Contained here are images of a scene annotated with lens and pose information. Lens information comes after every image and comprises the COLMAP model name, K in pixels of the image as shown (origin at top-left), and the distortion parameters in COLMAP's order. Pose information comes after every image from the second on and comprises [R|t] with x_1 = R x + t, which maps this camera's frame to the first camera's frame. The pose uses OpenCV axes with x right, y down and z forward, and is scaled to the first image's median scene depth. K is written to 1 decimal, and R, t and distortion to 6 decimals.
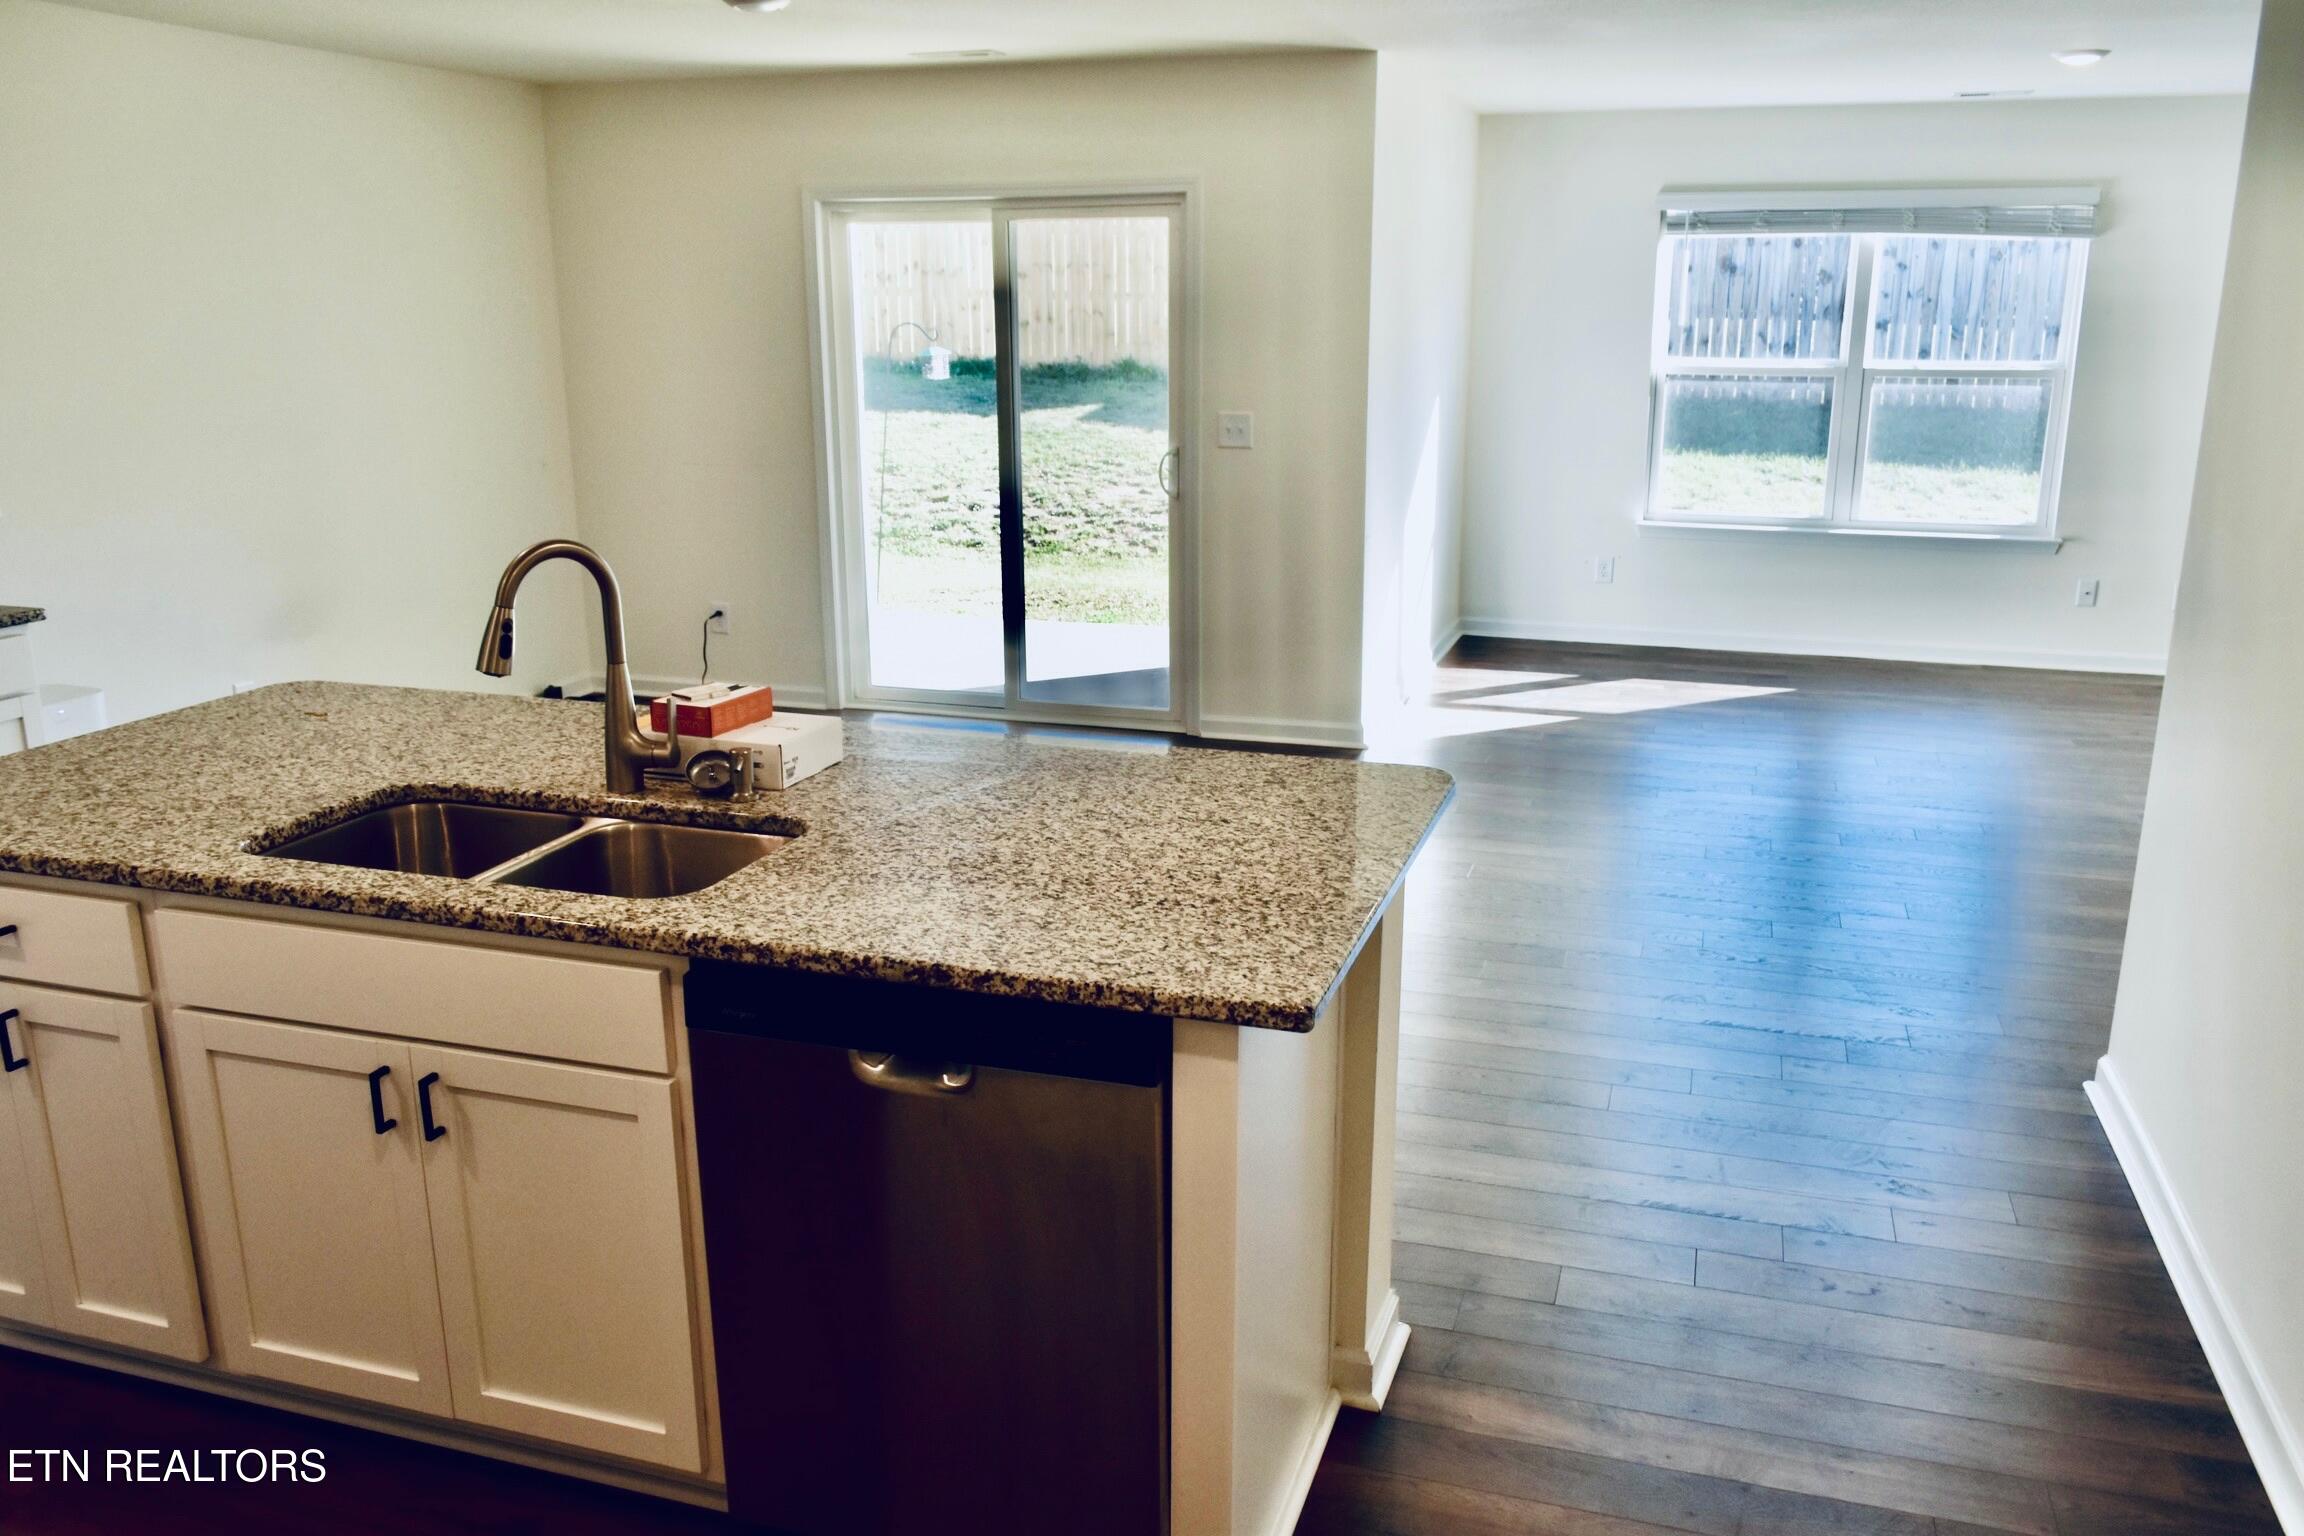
lens RADIAL K [[1792.0, 0, 1151.4], [0, 1792.0, 769.9], [0, 0, 1]] dist [-0.005166, -0.001234]
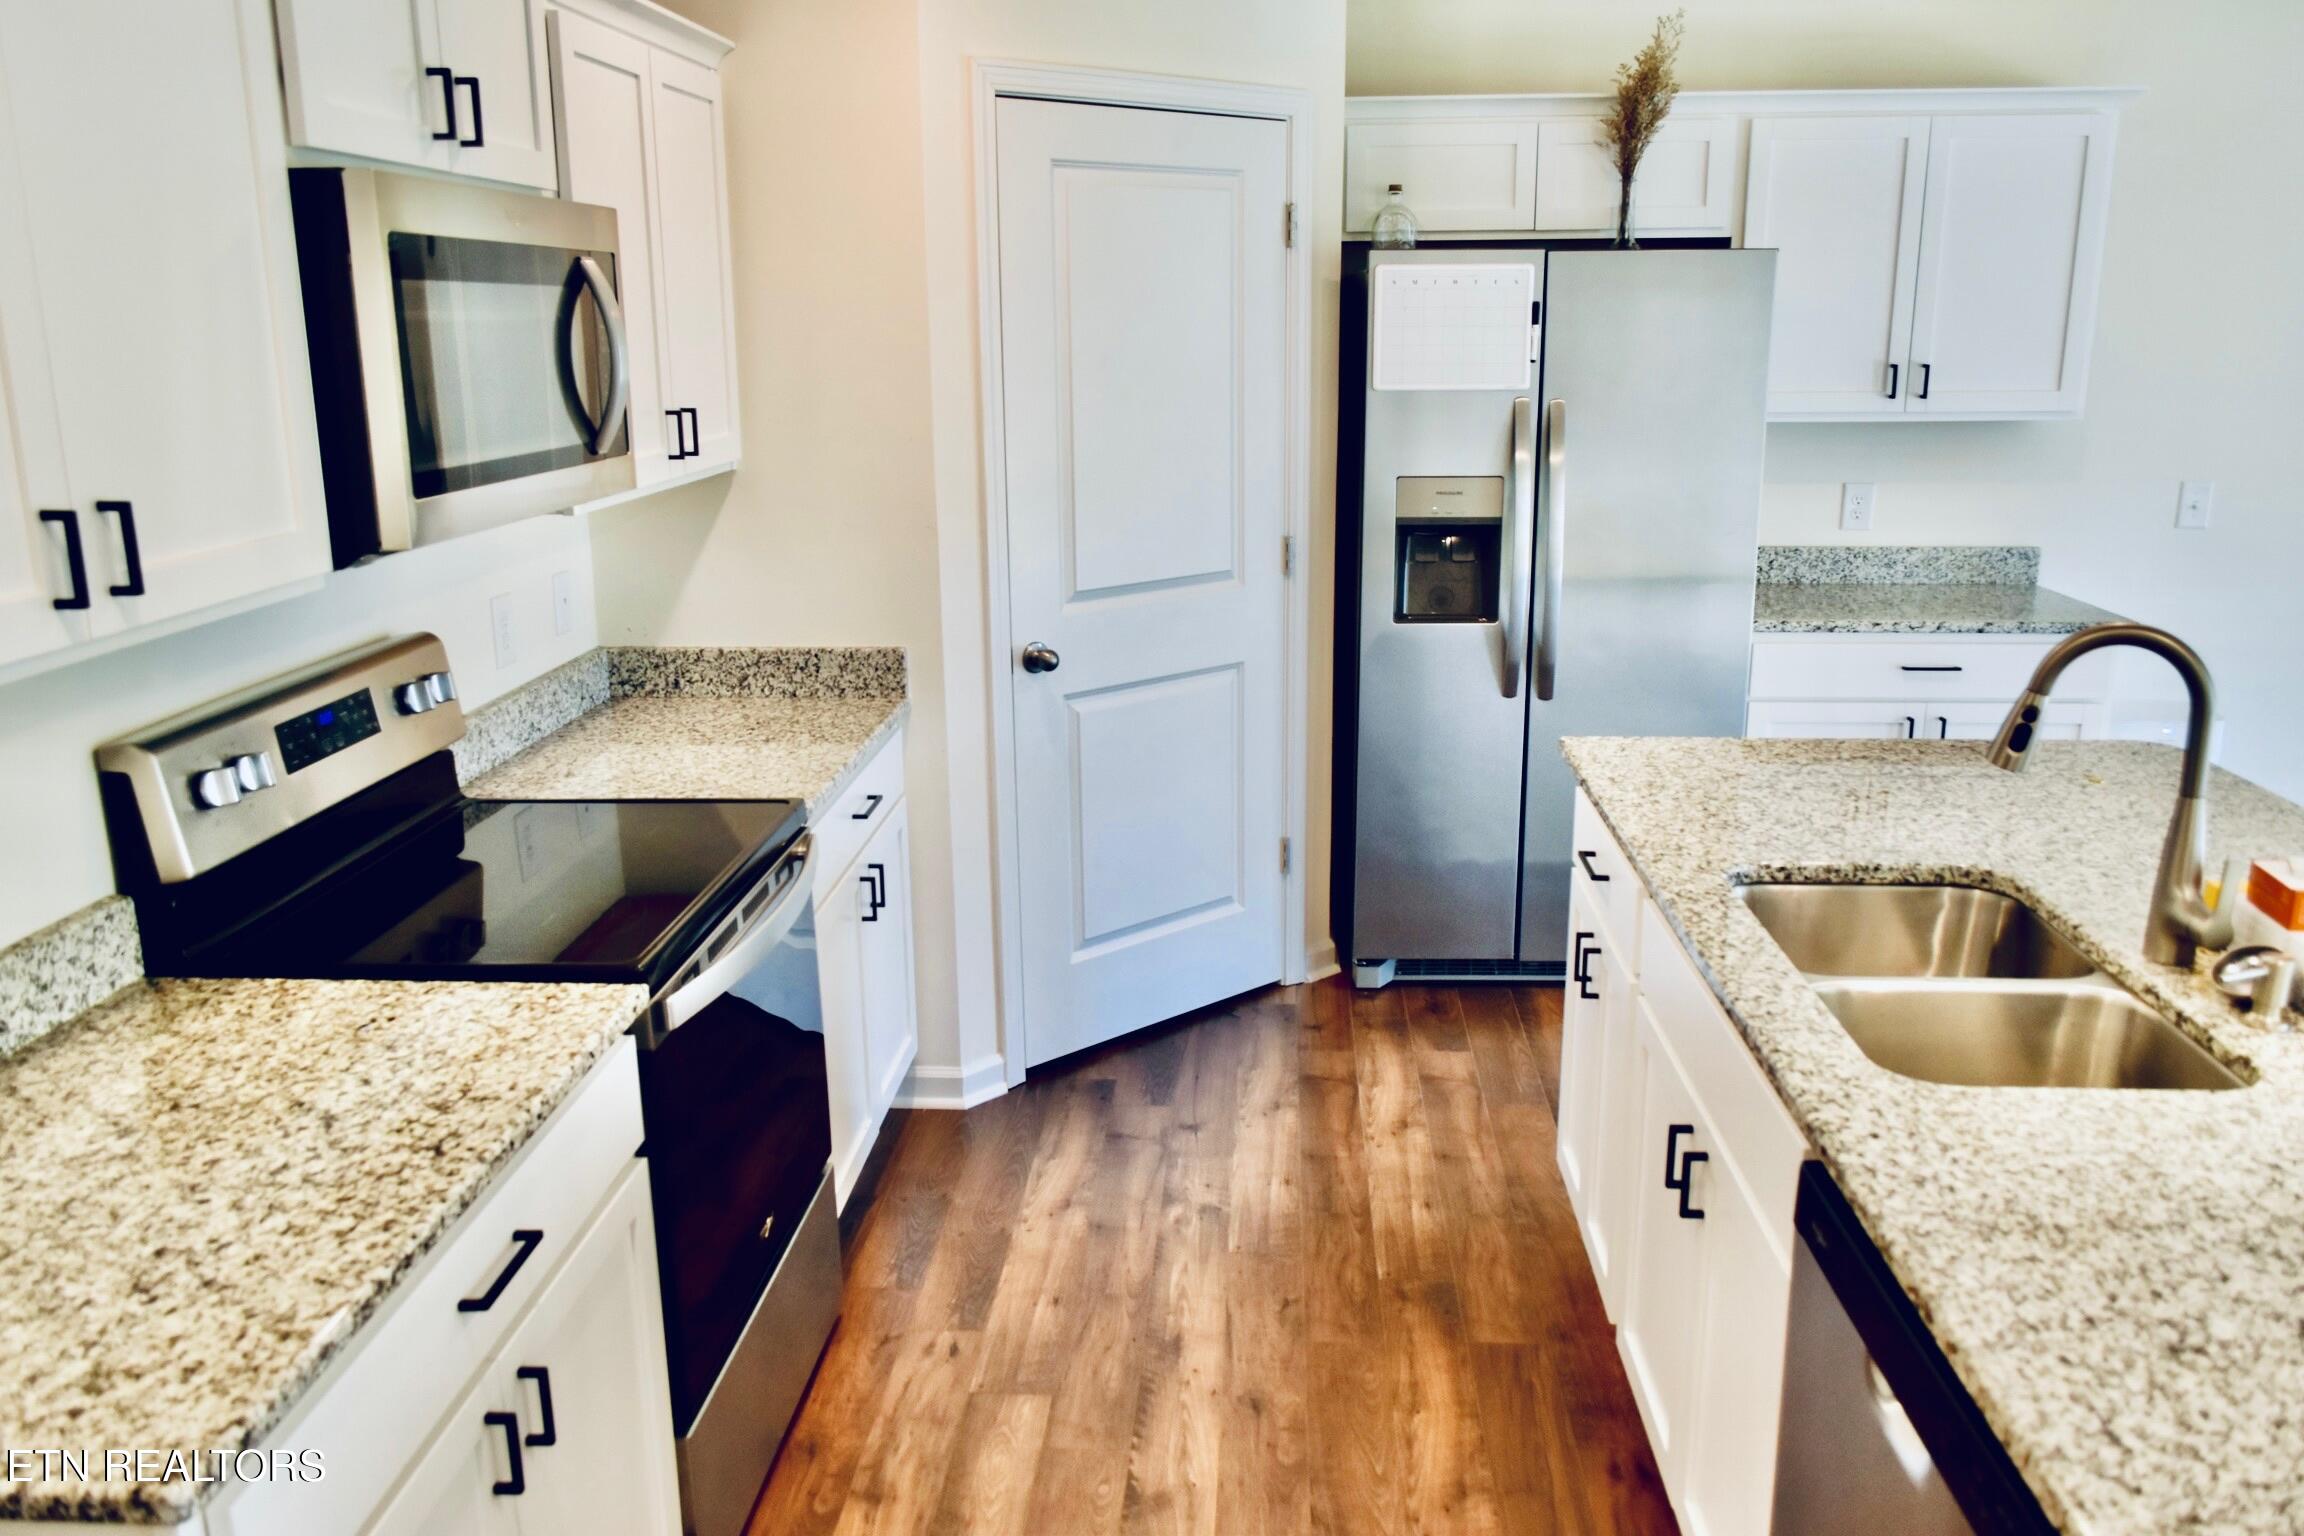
lens RADIAL K [[1792.0, 0, 1154.2], [0, 1792.0, 767.8], [0, 0, 1]] dist [-0.005166, -0.001234]
pose [[0.250076, 0.240648, -0.937844, 0.310247], [-0.238891, 0.954010, 0.181096, -0.106633], [0.938293, 0.178755, 0.296064, 0.368595]]
